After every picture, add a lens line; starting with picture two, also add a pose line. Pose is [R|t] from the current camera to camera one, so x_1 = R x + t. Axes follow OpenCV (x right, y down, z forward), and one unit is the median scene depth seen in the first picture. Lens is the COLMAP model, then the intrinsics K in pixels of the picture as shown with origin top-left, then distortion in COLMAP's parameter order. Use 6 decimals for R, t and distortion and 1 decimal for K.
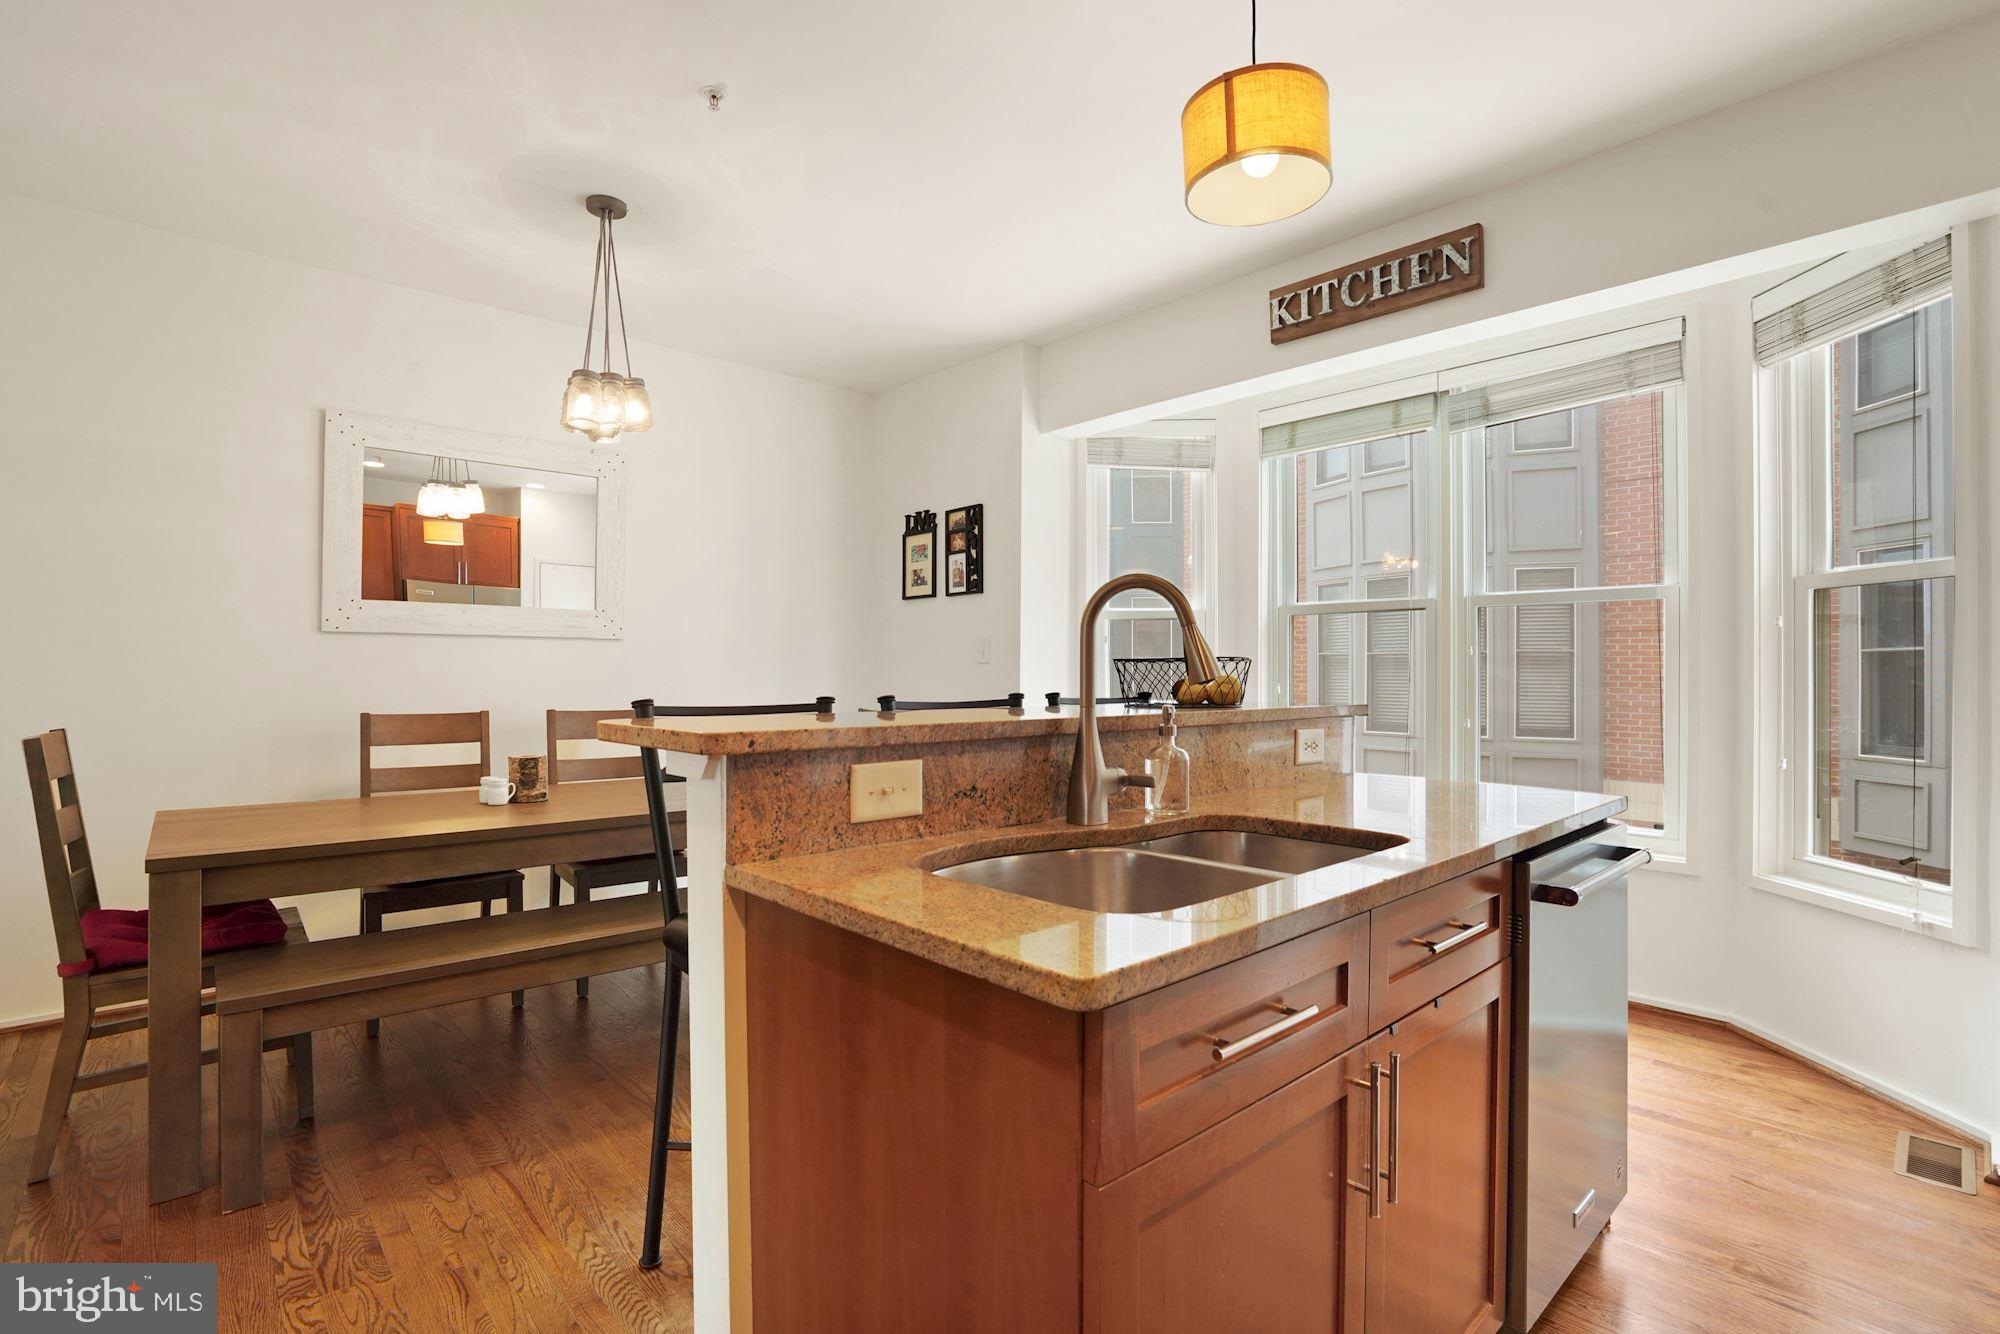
lens RADIAL K [[937.6, 0, 994.8], [0, 937.6, 671.2], [0, 0, 1]] dist [-0.026270, 0.000341]
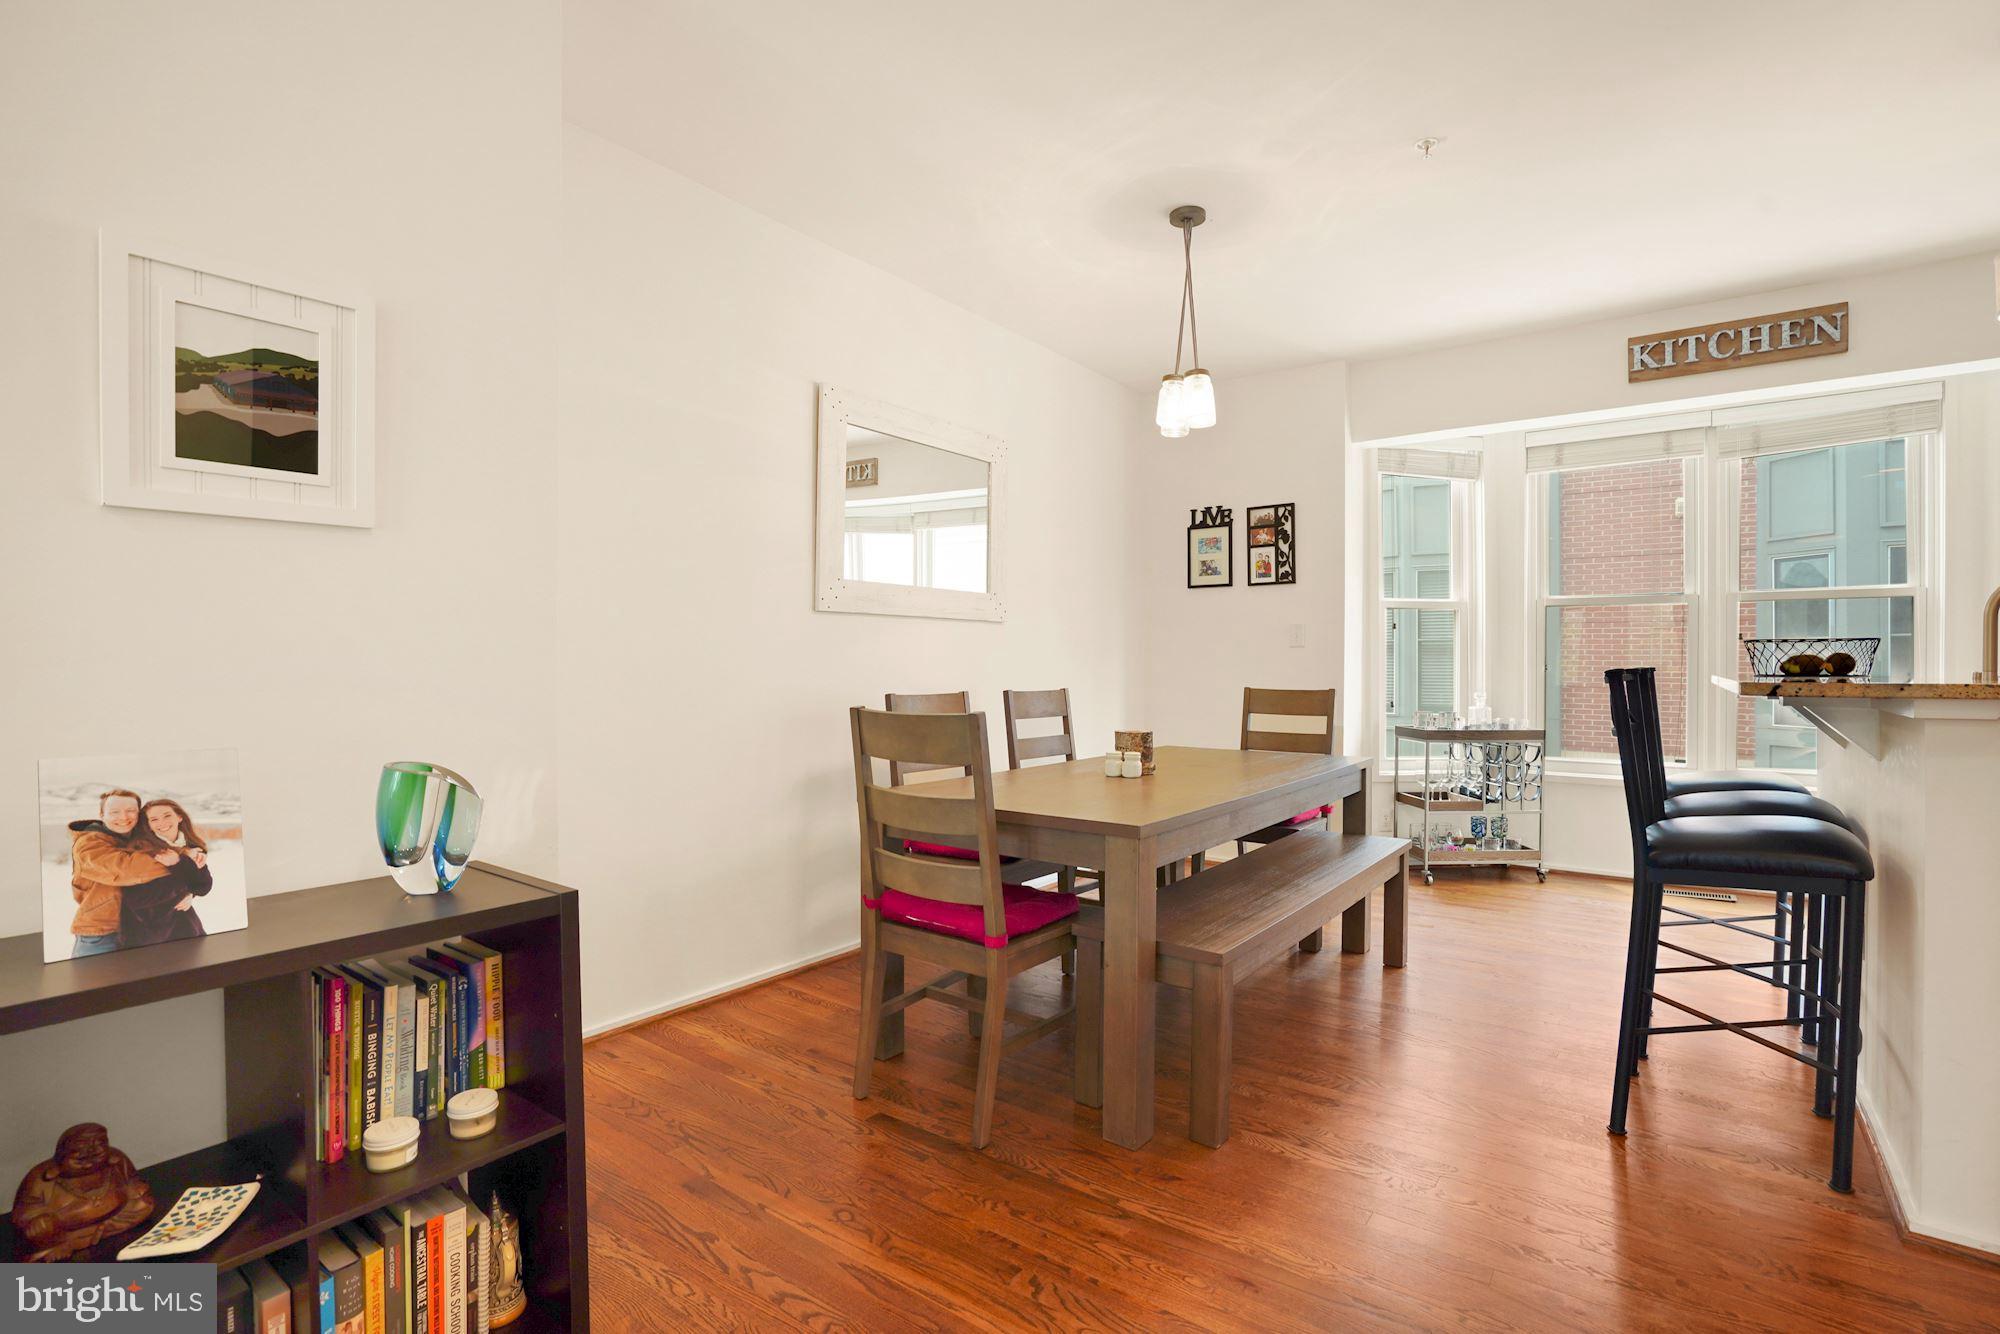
lens RADIAL K [[938.2, 0, 1005.7], [0, 938.2, 648.7], [0, 0, 1]] dist [-0.000924, 0.000831]
pose [[0.978907, 0.005204, 0.204238, -0.727526], [-0.003312, 0.999948, -0.009604, 0.006109], [-0.204278, 0.008725, 0.978874, -0.014531]]
